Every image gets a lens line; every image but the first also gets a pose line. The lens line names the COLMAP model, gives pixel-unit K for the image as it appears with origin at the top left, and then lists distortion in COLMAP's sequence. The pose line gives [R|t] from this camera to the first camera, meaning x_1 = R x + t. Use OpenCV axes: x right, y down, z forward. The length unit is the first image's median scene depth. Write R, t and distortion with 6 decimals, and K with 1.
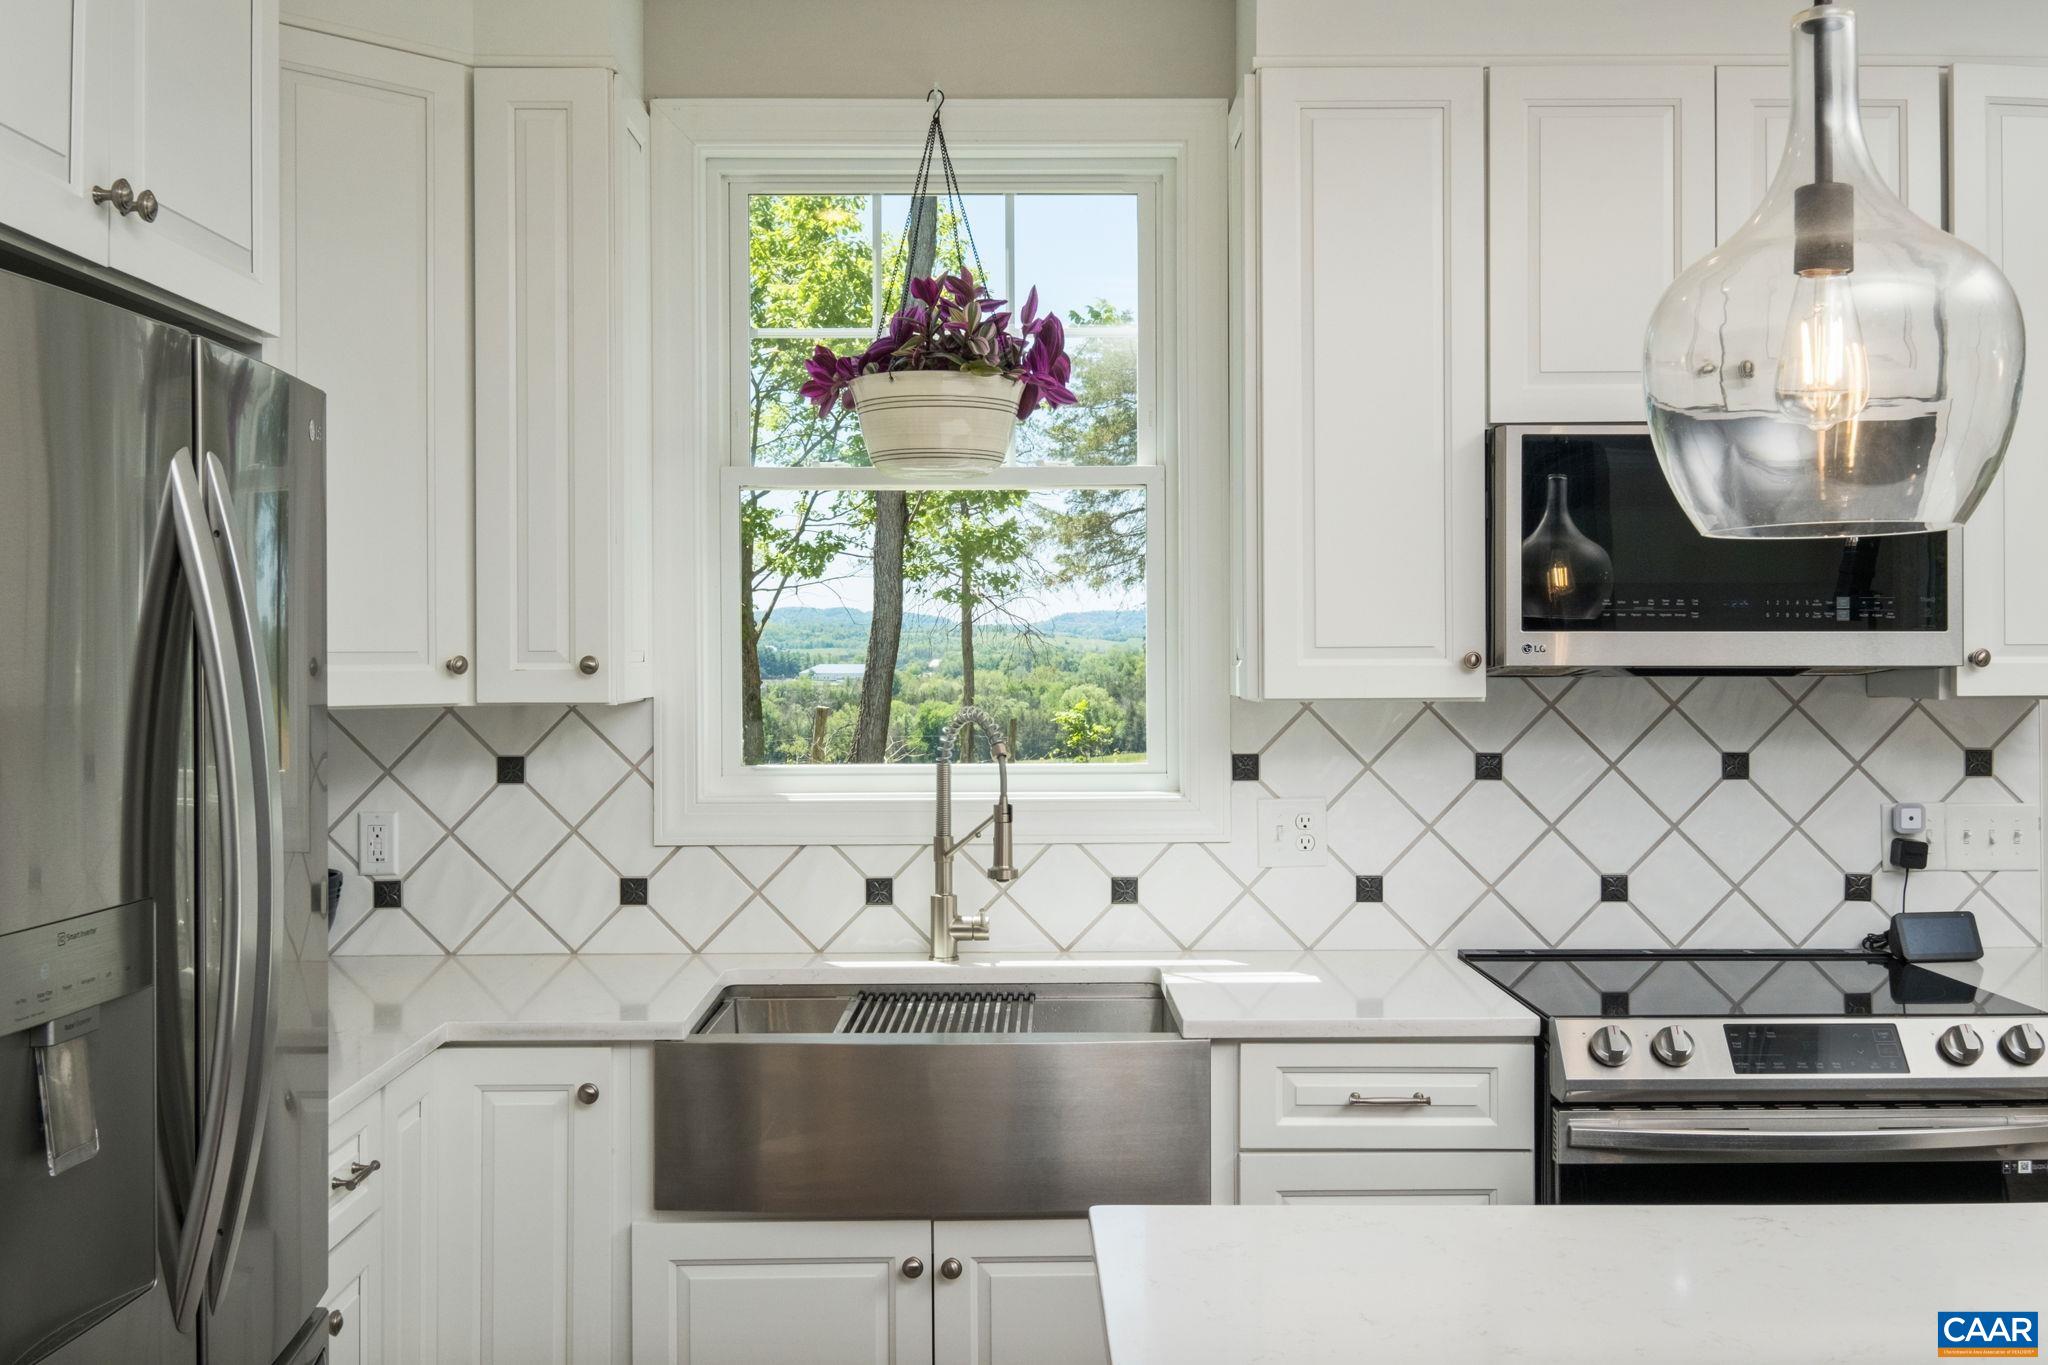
lens RADIAL K [[2029.3, 0, 1048.5], [0, 2029.3, 639.4], [0, 0, 1]] dist [0.007482, 0.000000]
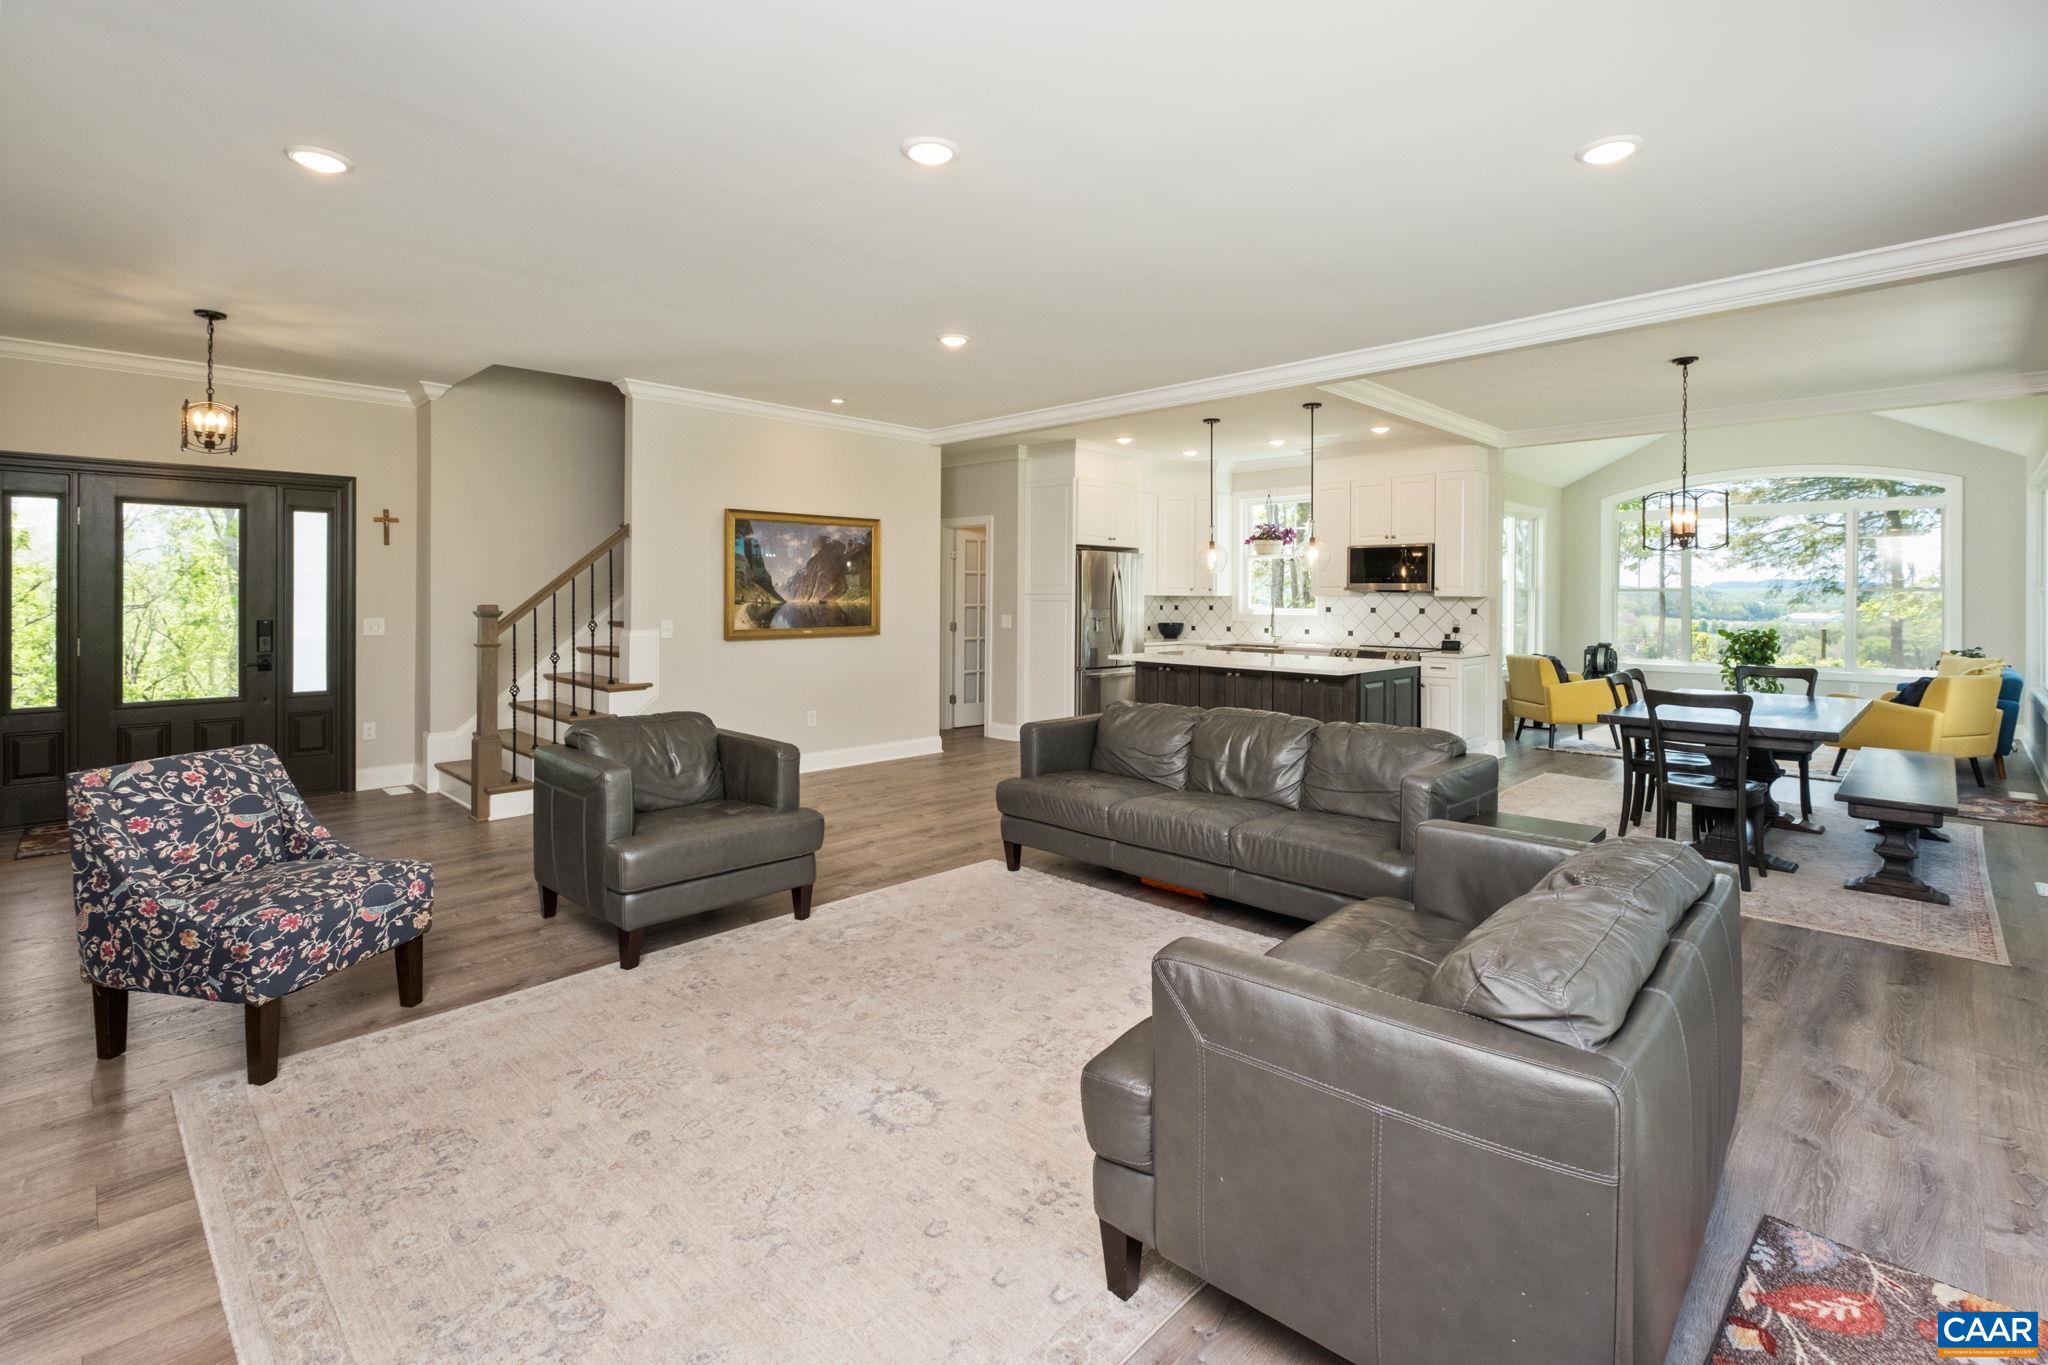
lens RADIAL K [[915.0, 0, 1013.8], [0, 915.0, 595.7], [0, 0, 1]] dist [-0.018946, -0.001329]
pose [[0.686693, 0.005914, -0.726924, 1.309919], [-0.005823, 0.999980, 0.002635, 0.026329], [0.726925, 0.002424, 0.686713, -1.275522]]
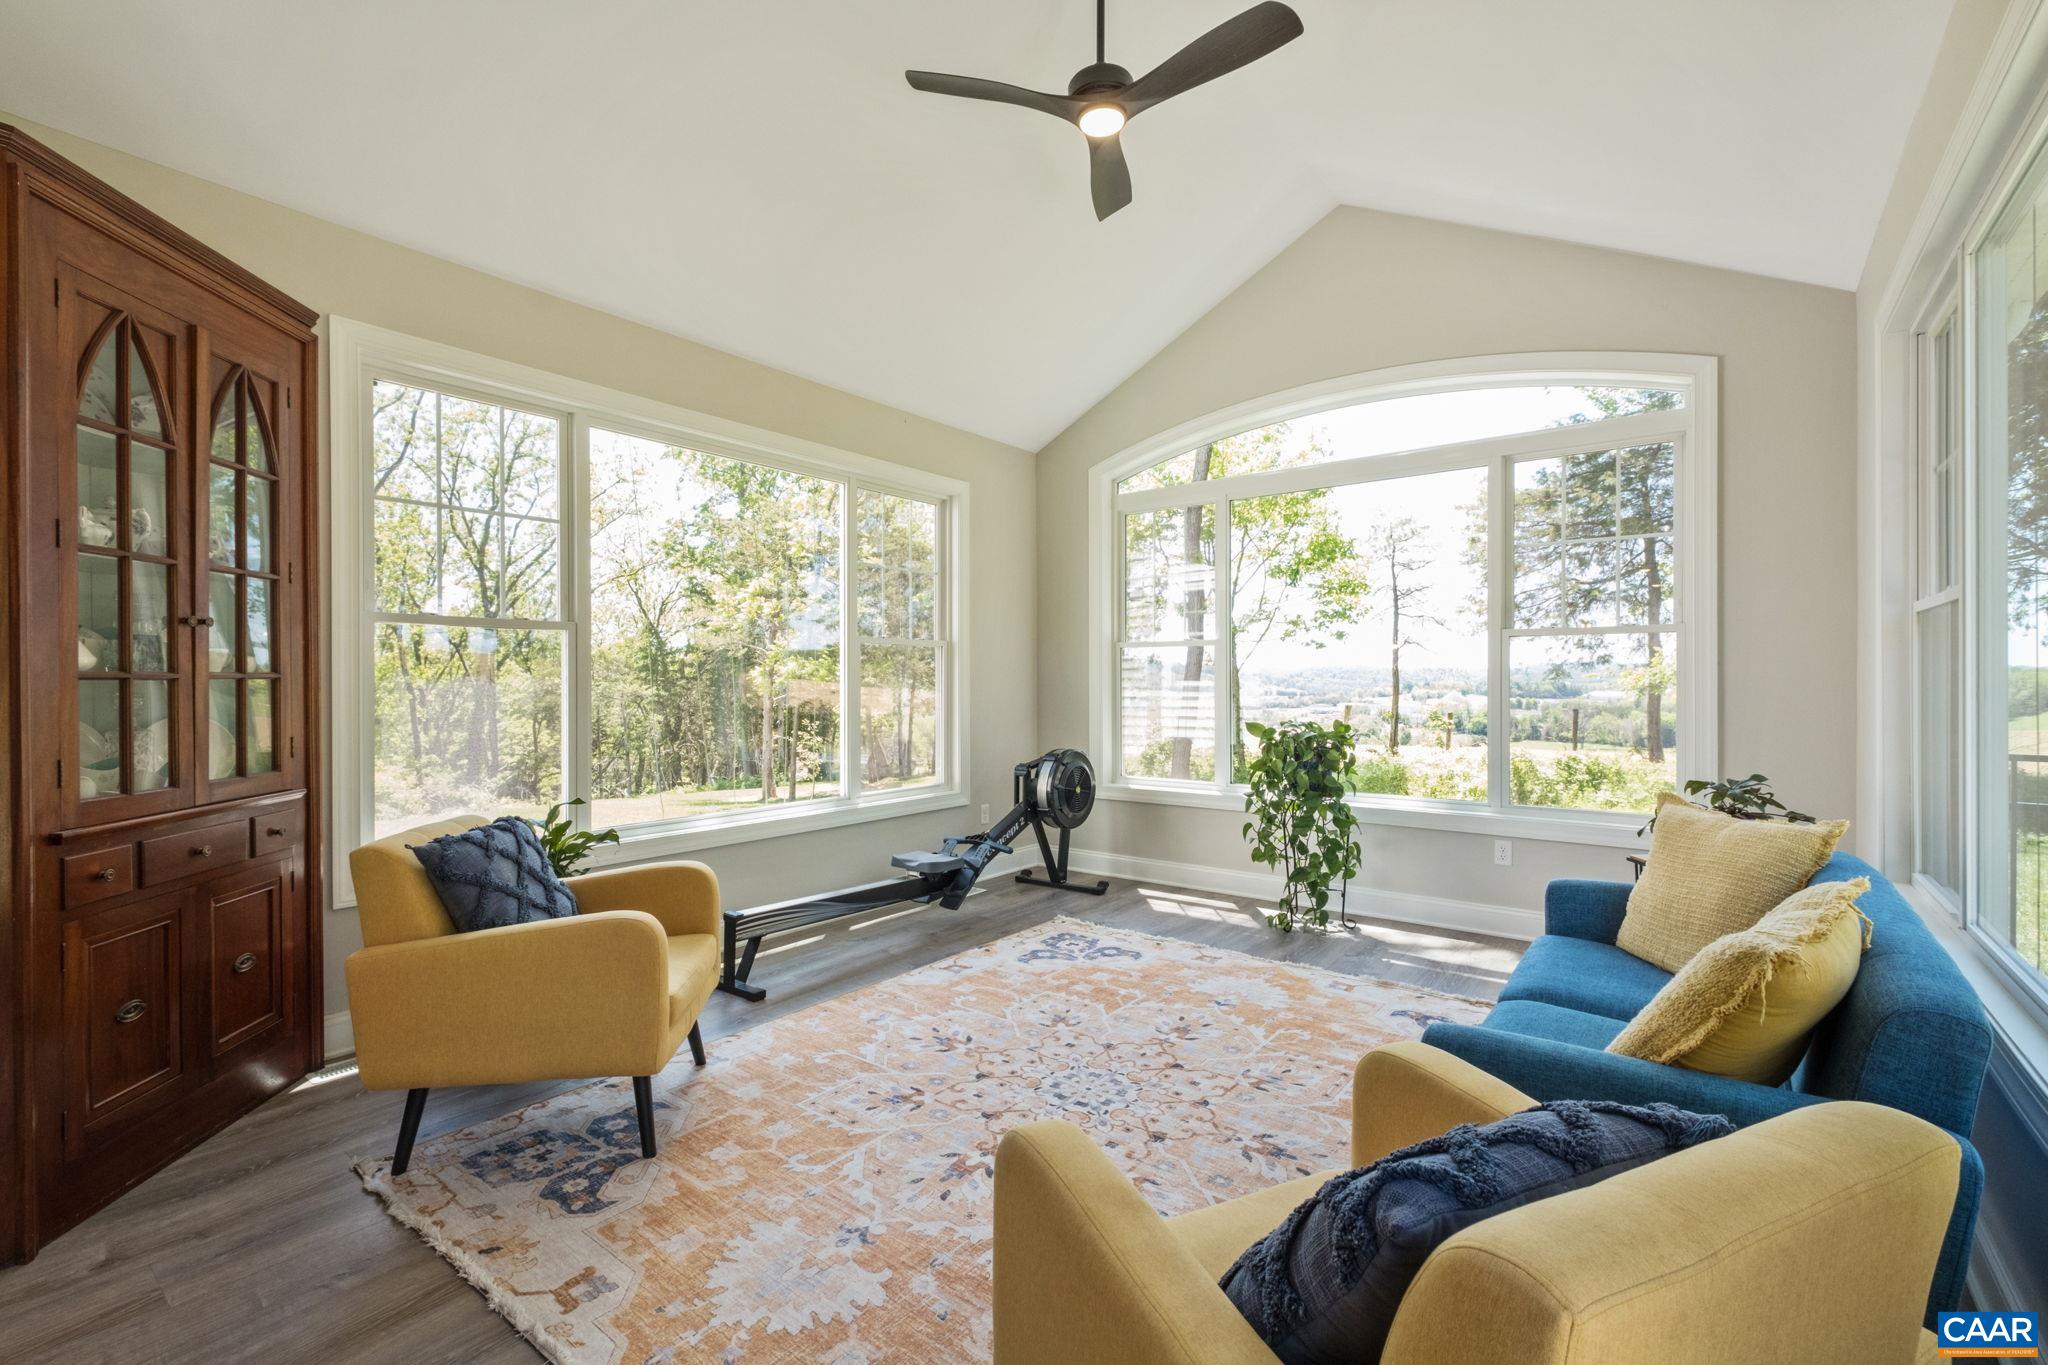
lens RADIAL K [[912.3, 0, 1020.1], [0, 912.3, 686.3], [0, 0, 1]] dist [0.004476, -0.000744]
pose [[0.790949, 0.008988, -0.611816, 1.322593], [-0.002931, 0.999936, 0.010901, 0.061905], [0.611875, -0.006828, 0.790925, 1.035929]]
